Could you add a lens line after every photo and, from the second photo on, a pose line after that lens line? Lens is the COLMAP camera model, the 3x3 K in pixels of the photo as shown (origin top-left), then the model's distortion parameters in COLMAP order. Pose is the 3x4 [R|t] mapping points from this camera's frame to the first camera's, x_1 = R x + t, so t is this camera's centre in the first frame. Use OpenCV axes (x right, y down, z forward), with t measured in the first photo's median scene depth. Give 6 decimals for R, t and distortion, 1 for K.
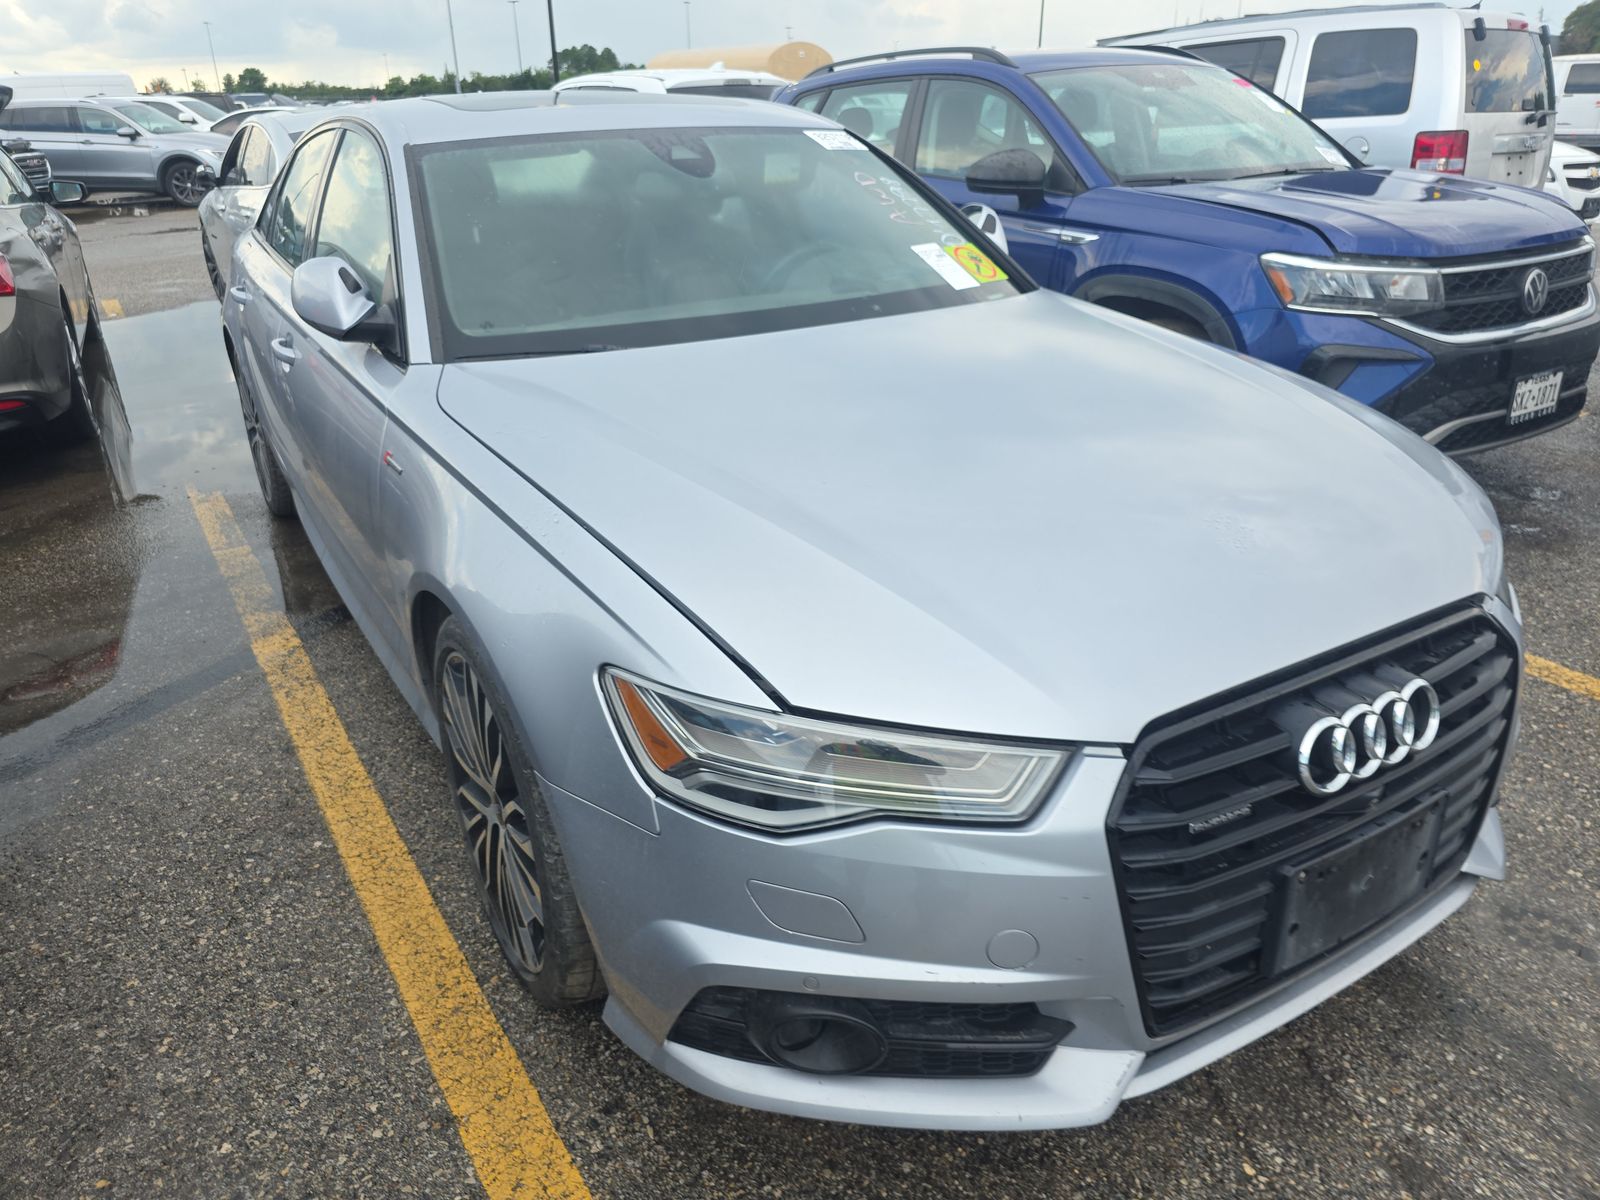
lens RADIAL K [[1089.0, 0, 792.7], [0, 1089.0, 608.5], [0, 0, 1]] dist [0.067327, -0.085931]
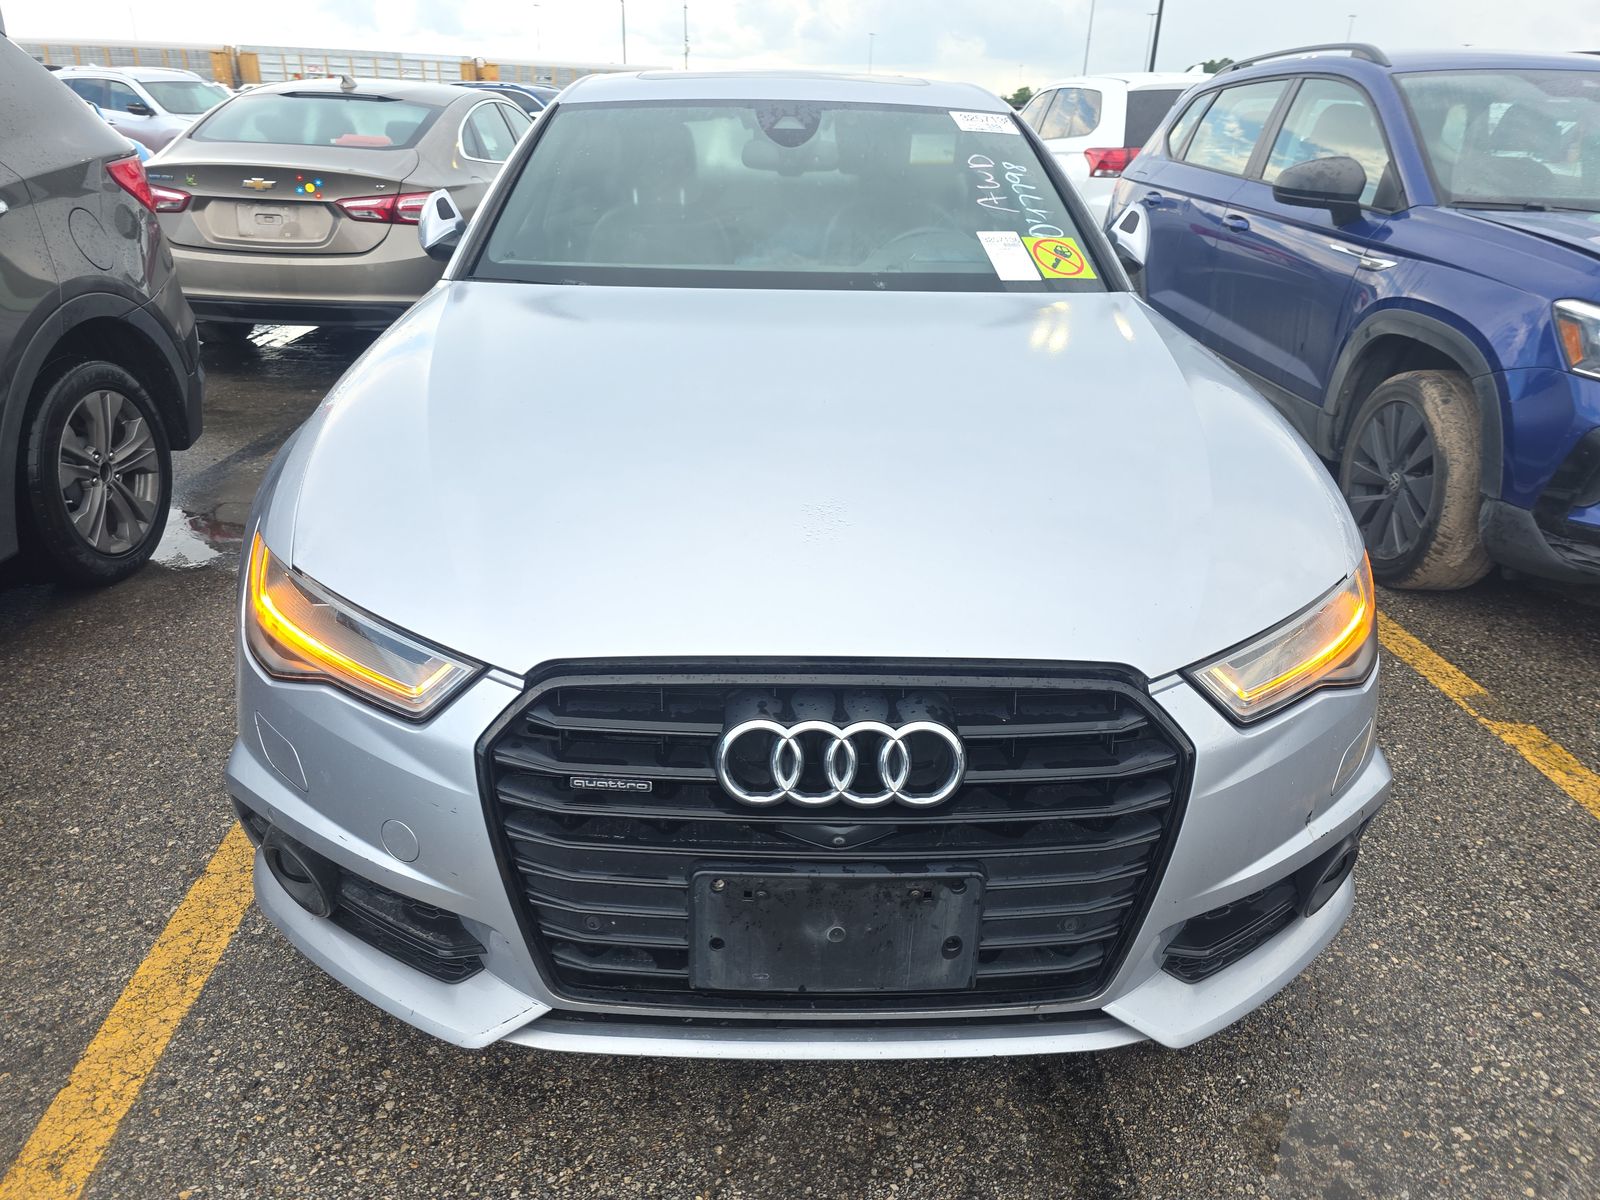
lens RADIAL K [[1104.7, 0, 804.7], [0, 1104.7, 599.9], [0, 0, 1]] dist [0.046340, -0.058834]
pose [[0.869305, 0.230331, -0.437330, 0.502529], [-0.239602, 0.970250, 0.034737, -0.021093], [0.432320, 0.074588, 0.898630, 0.107192]]
